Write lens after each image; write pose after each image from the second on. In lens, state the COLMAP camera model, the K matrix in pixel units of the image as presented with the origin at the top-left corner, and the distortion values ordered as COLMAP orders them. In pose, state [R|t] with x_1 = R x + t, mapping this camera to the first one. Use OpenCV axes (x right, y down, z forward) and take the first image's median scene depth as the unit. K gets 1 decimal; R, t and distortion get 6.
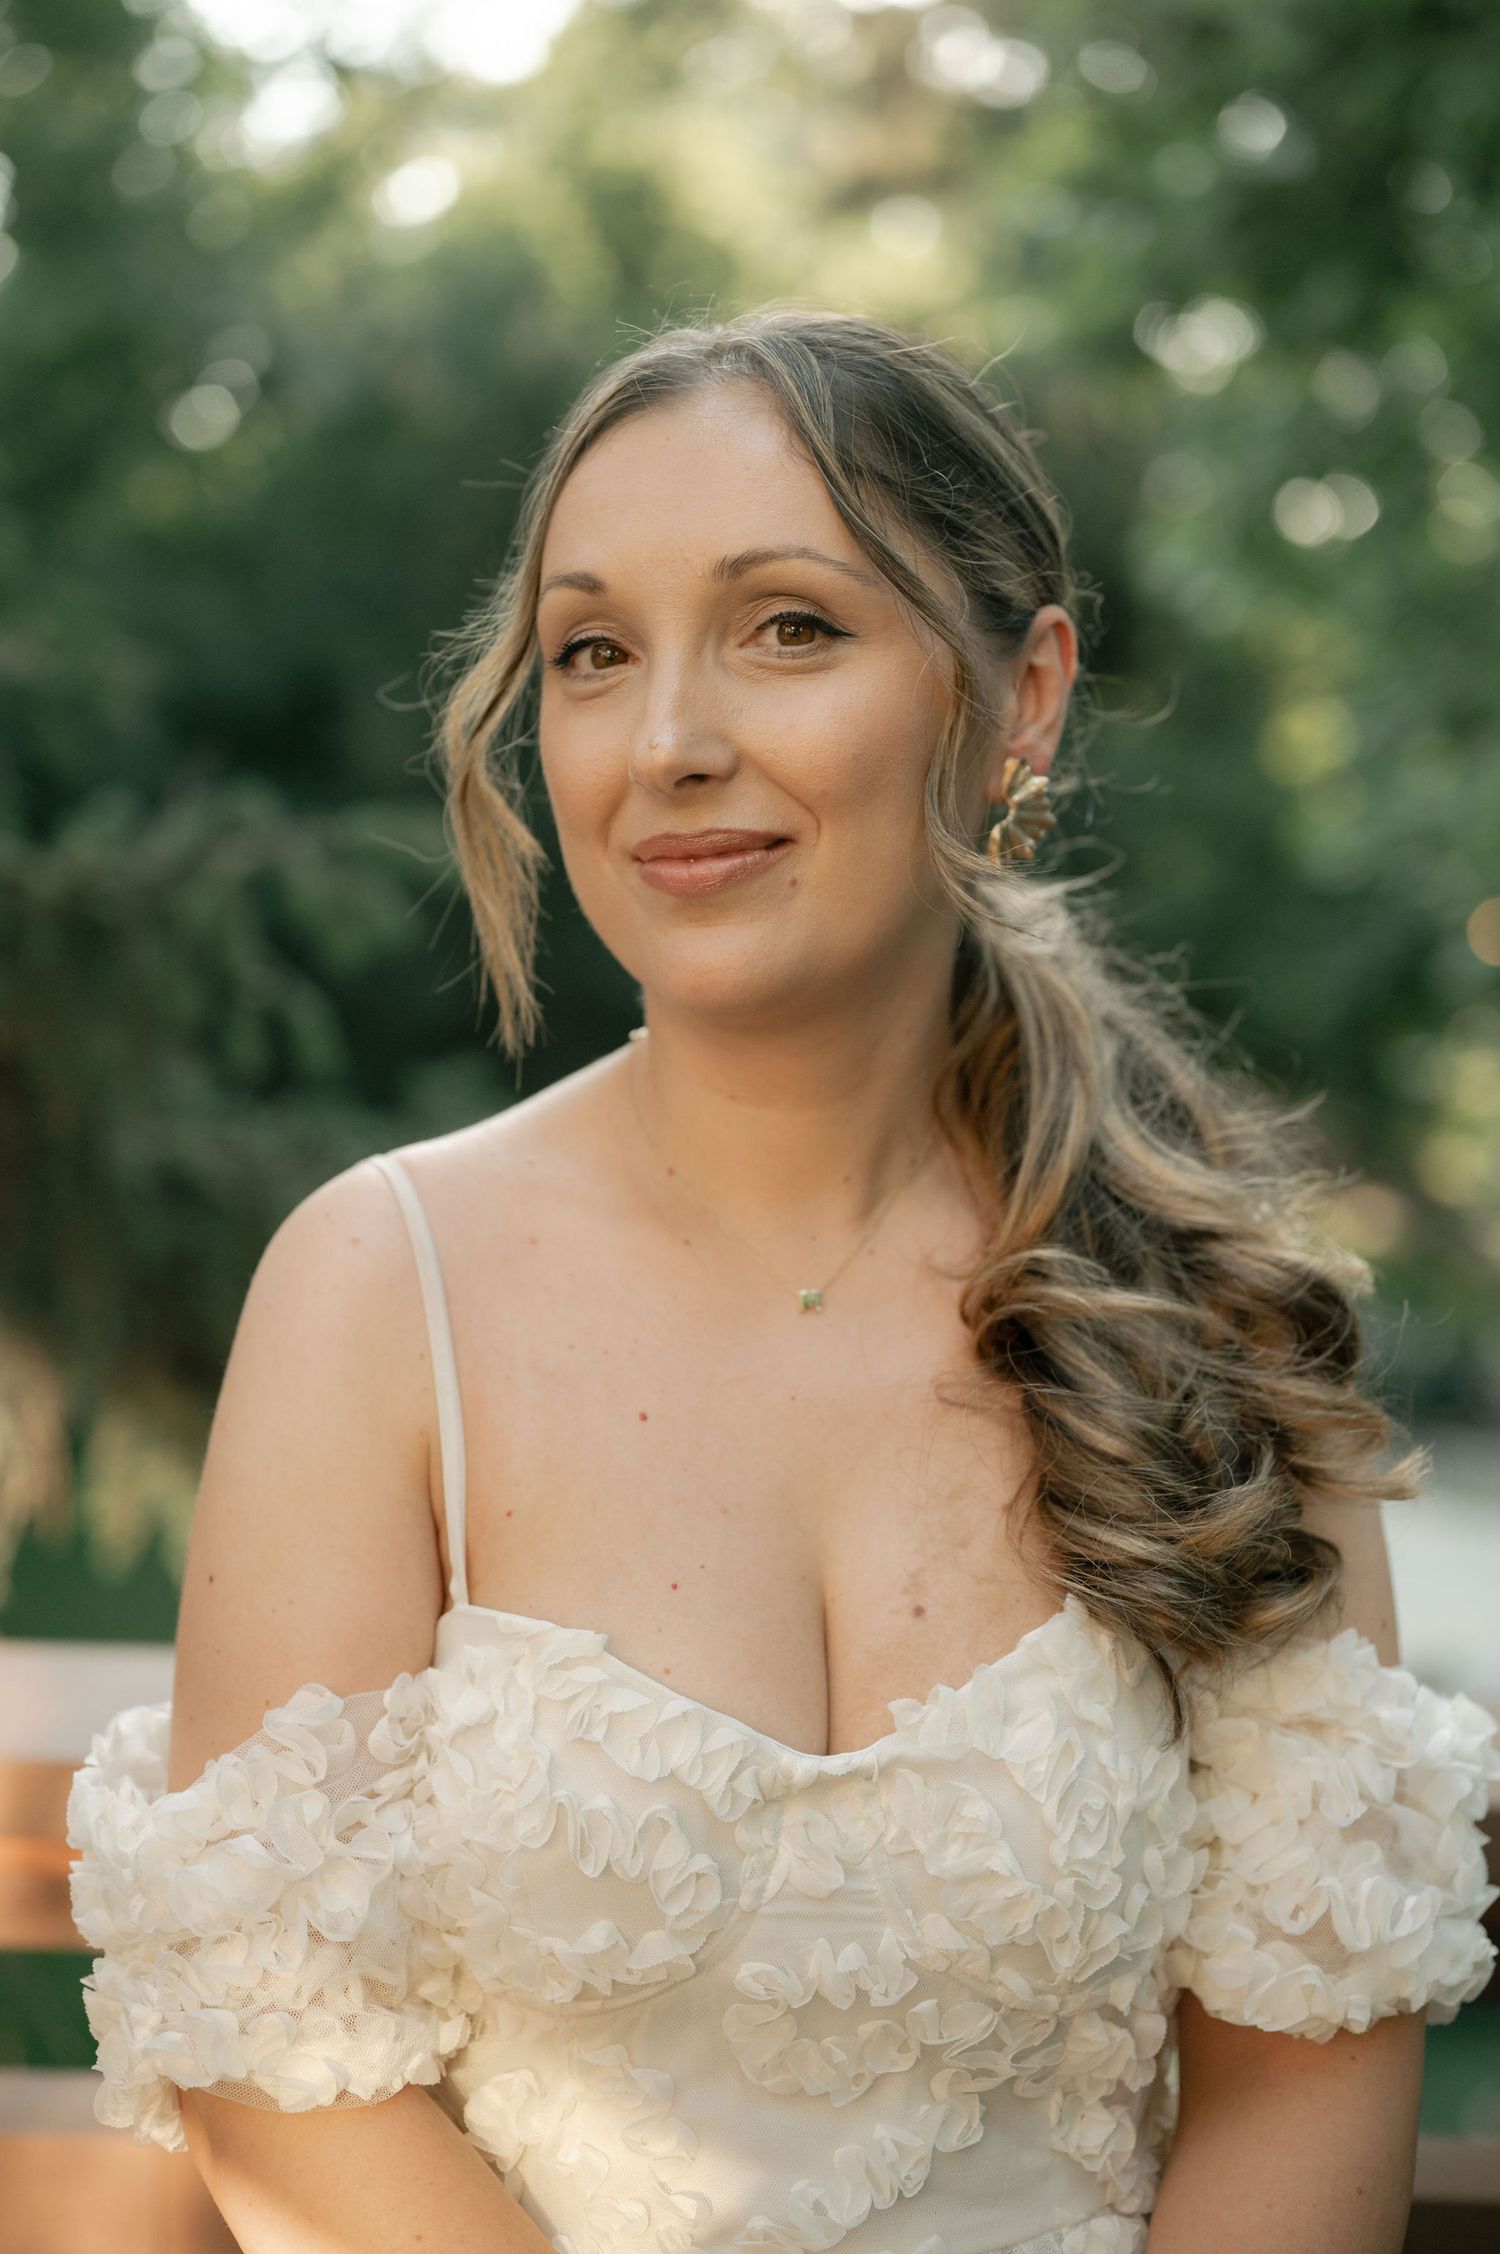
lens RADIAL K [[2996.0, 0, 750.0], [0, 2996.0, 1127.0], [0, 0, 1]] dist [0.009991, -0.031066]
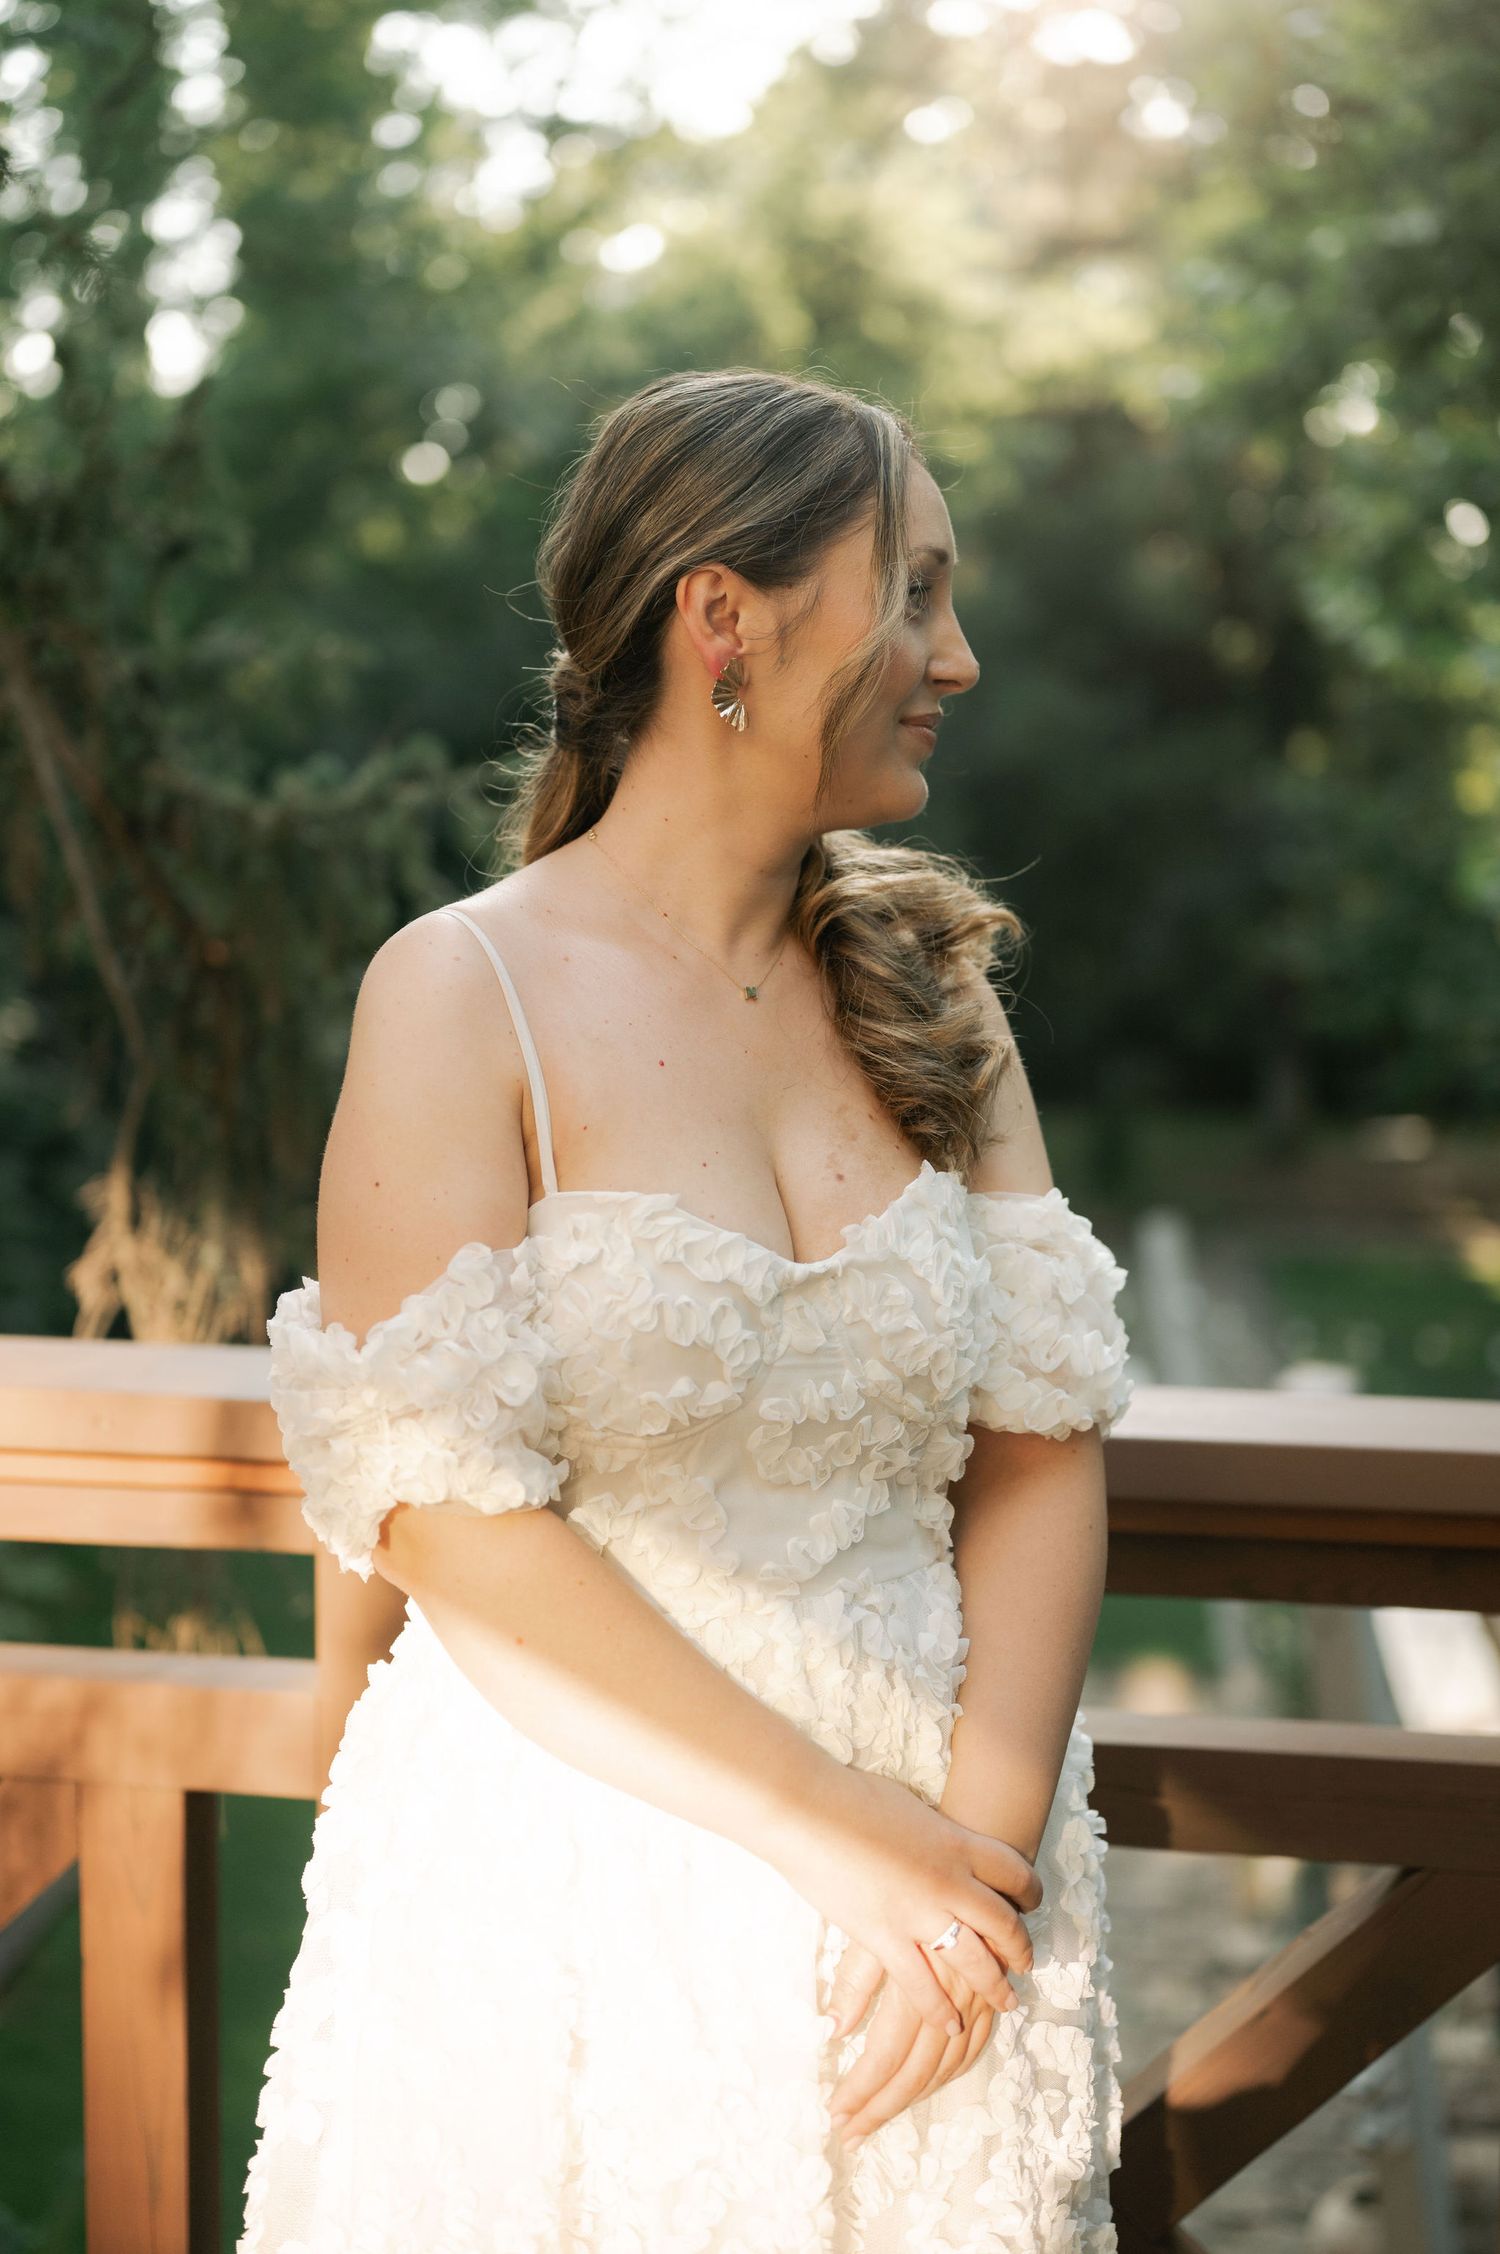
lens RADIAL K [[2996.0, 0, 750.0], [0, 2996.0, 1127.0], [0, 0, 1]] dist [0.009991, -0.031066]
pose [[0.942495, -0.054415, 0.329761, -0.517597], [0.040277, 0.997959, 0.049561, 0.057709], [-0.331785, -0.033429, 0.942763, -0.473064]]
